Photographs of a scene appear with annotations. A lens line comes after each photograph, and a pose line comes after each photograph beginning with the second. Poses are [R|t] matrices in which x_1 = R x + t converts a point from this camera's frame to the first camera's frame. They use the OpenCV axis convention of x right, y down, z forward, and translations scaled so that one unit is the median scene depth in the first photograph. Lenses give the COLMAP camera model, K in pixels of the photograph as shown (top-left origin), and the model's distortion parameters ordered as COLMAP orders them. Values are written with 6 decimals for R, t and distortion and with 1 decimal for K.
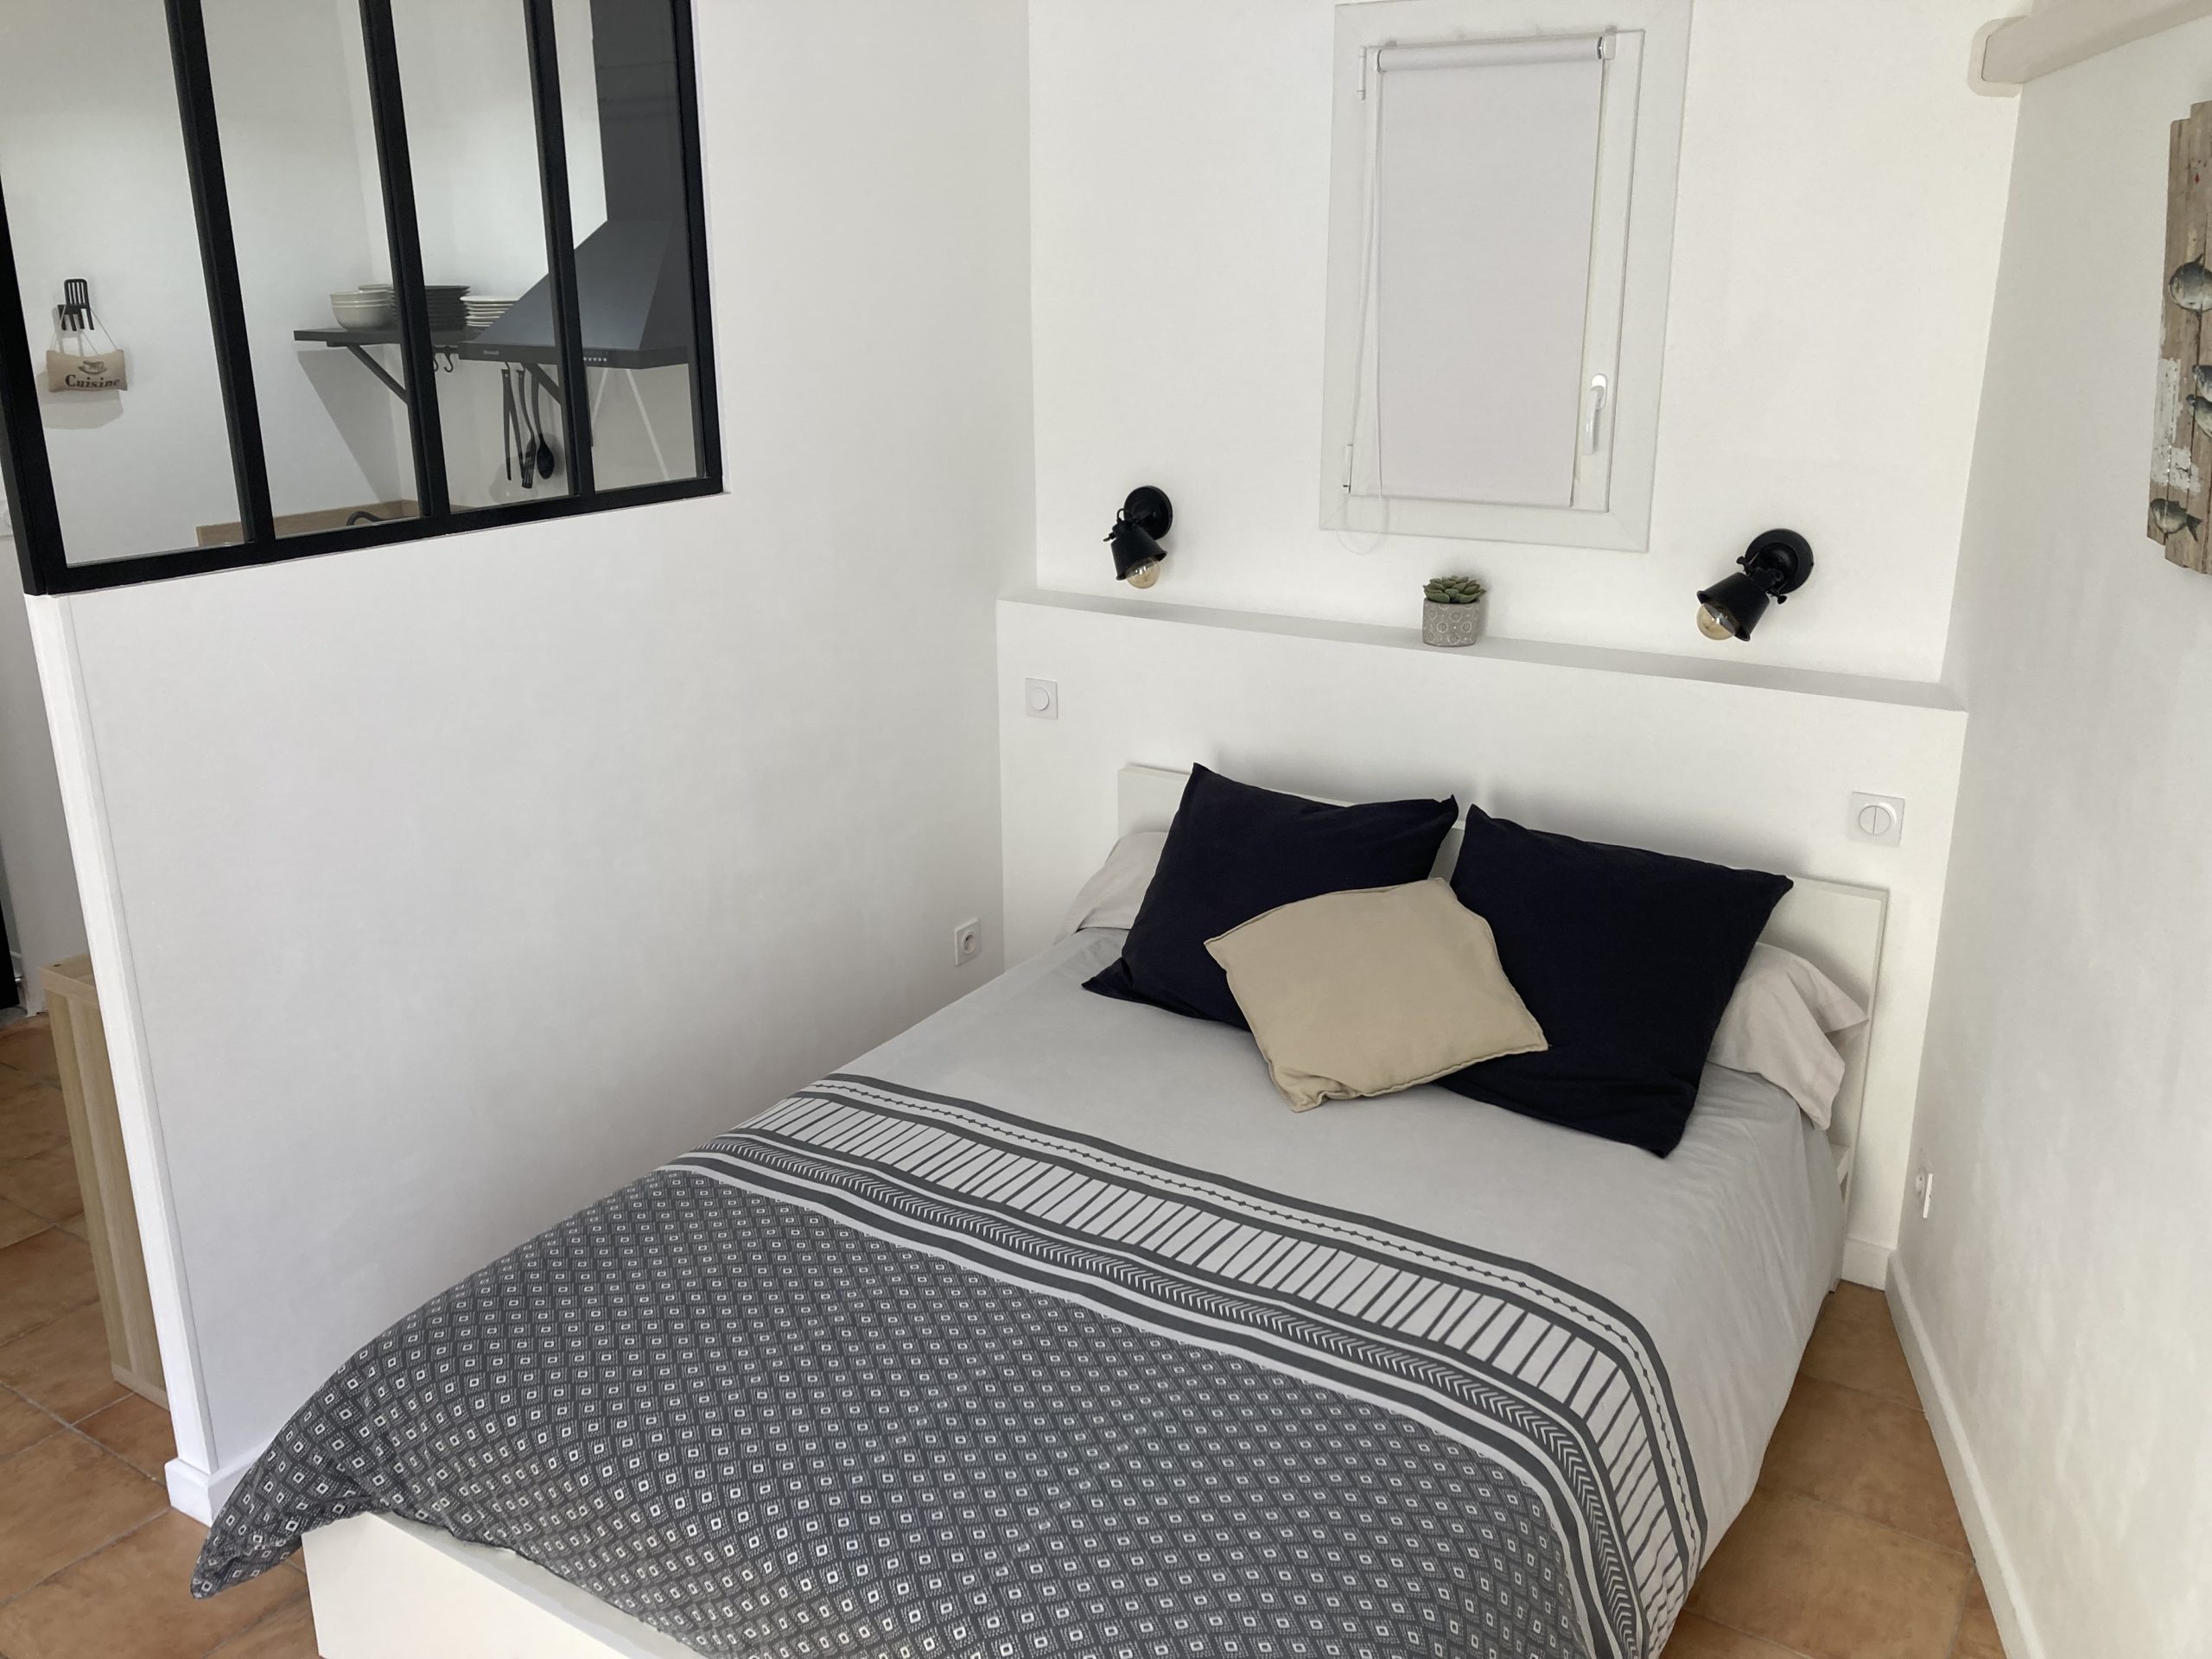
lens RADIAL K [[1800.4, 0, 1105.9], [0, 1800.4, 825.5], [0, 0, 1]] dist [0.013754, -0.014816]
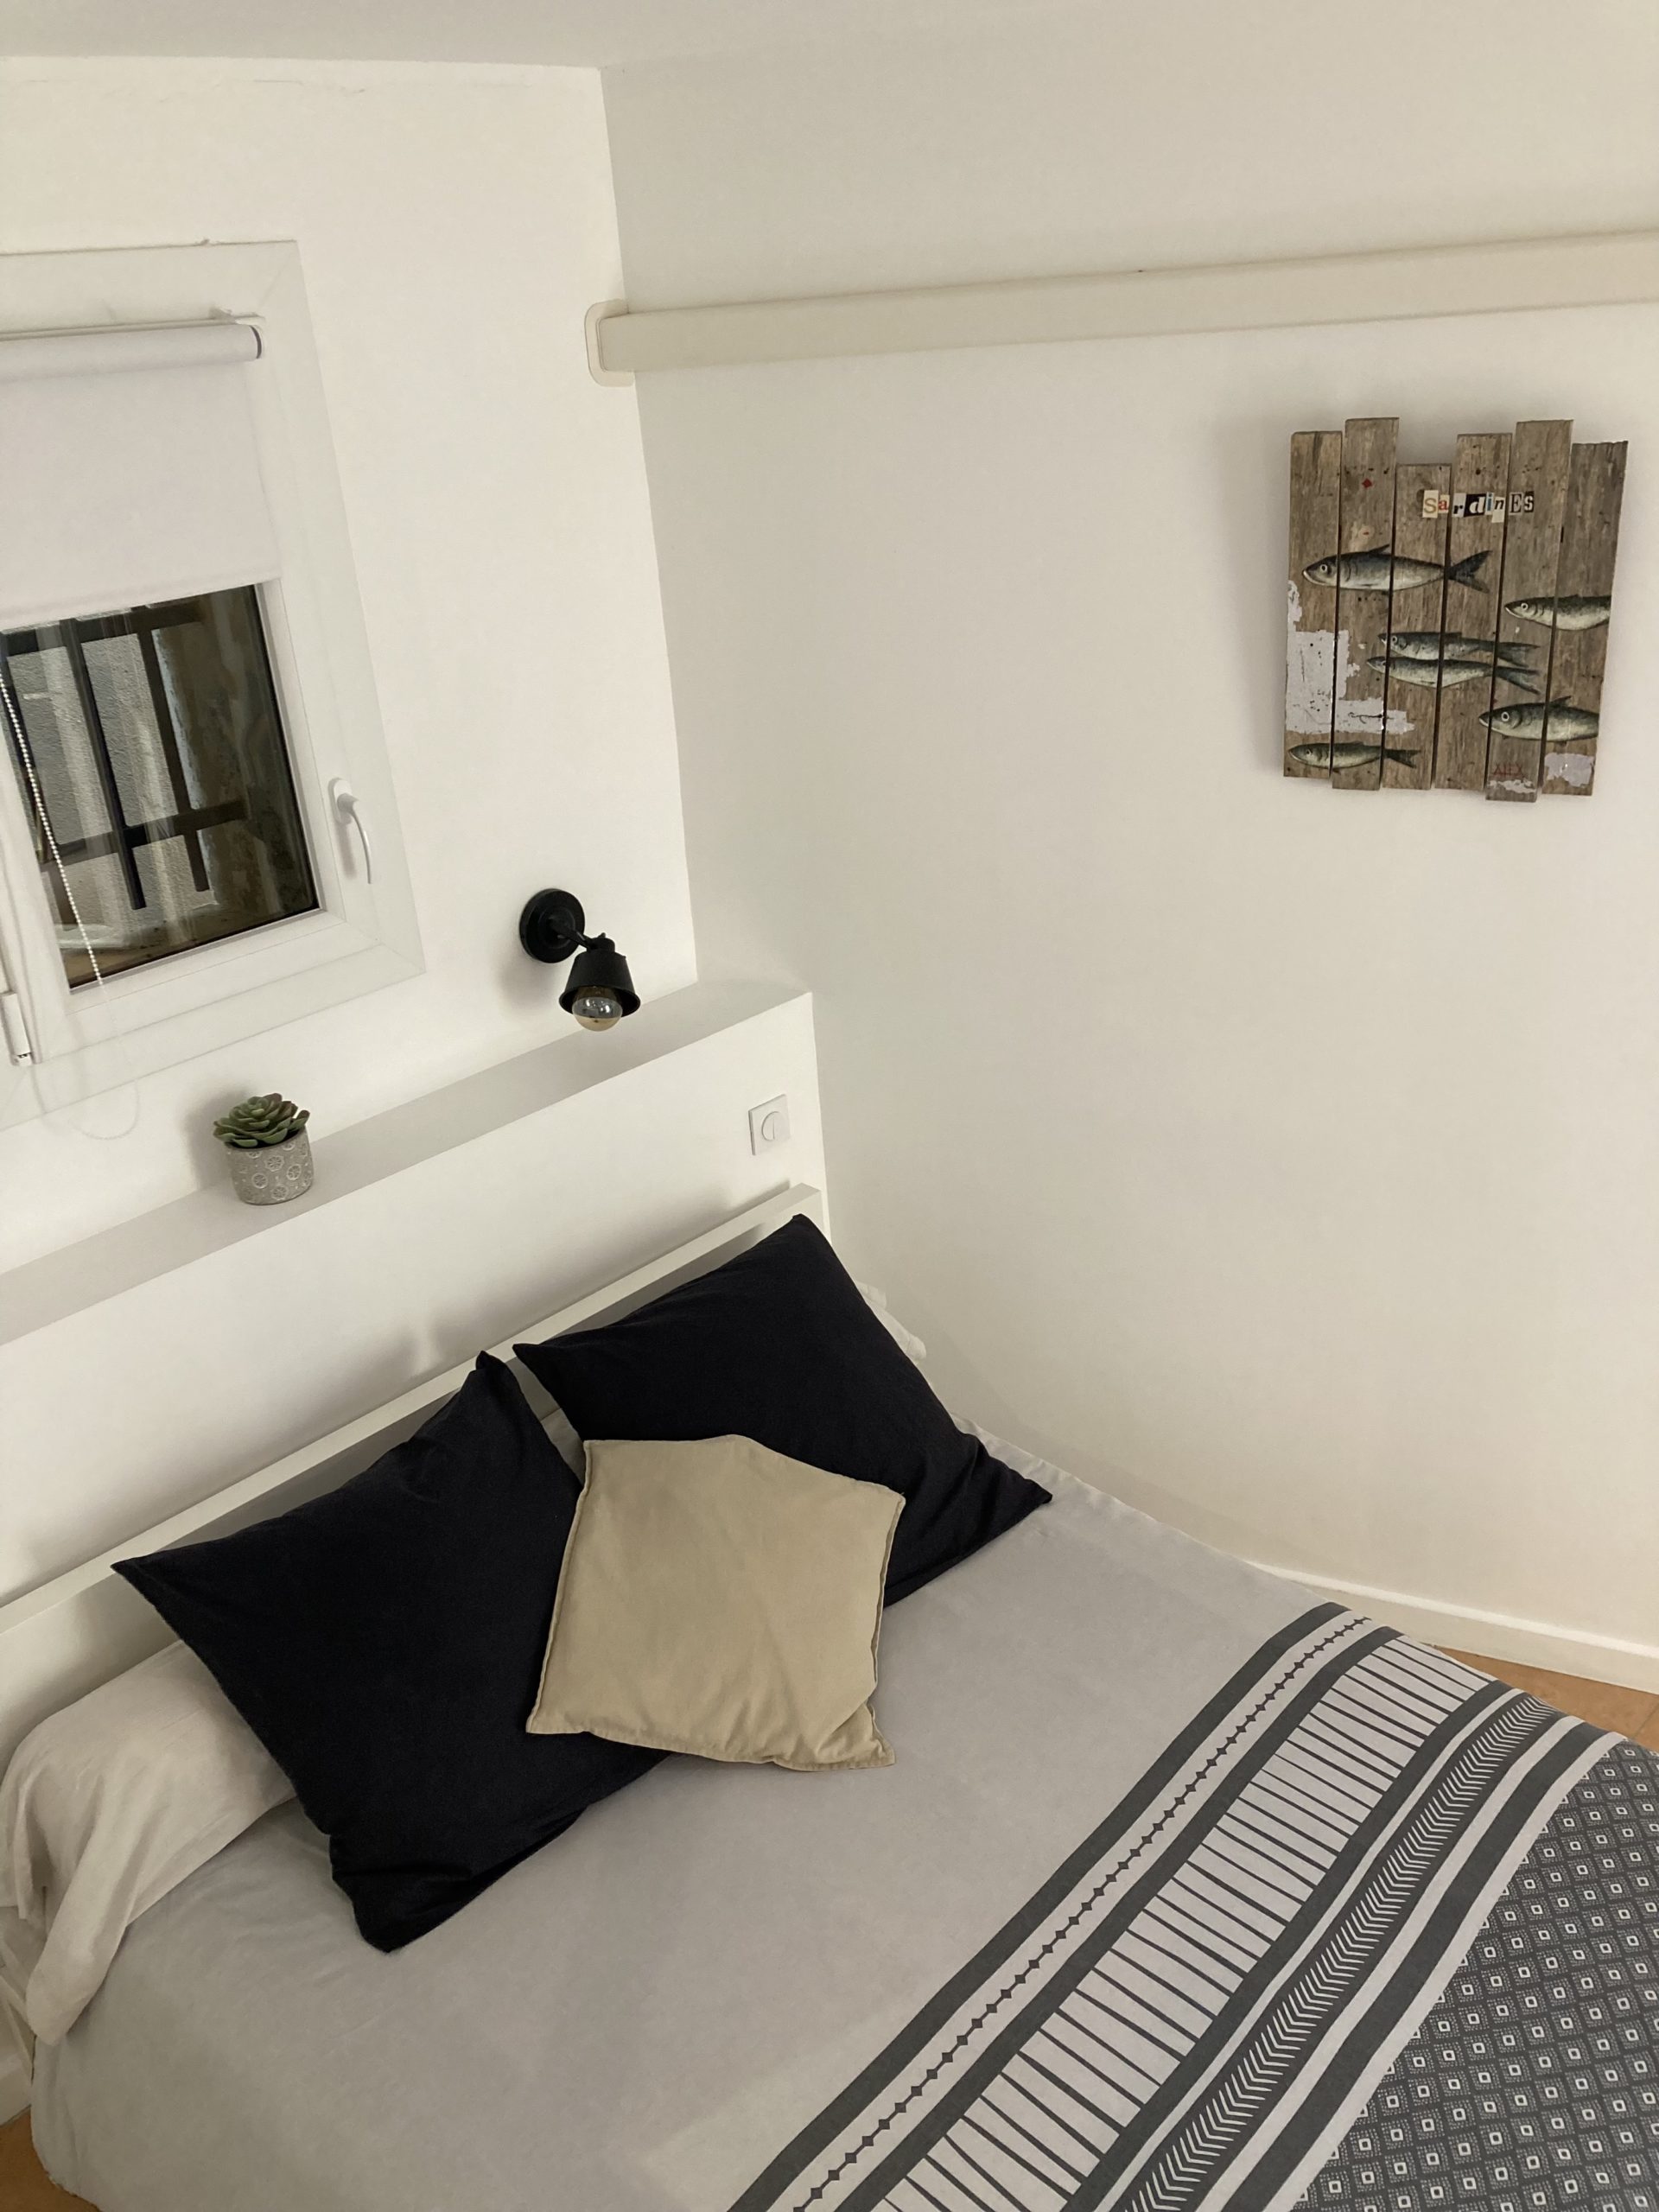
lens RADIAL K [[1800.4, 0, 827.7], [0, 1800.4, 1107.7], [0, 0, 1]] dist [0.013754, -0.014816]
pose [[0.192227, -0.422398, 0.885793, -0.469981], [0.364579, 0.868764, 0.335160, -0.357369], [-0.911115, 0.258514, 0.320997, 0.708027]]
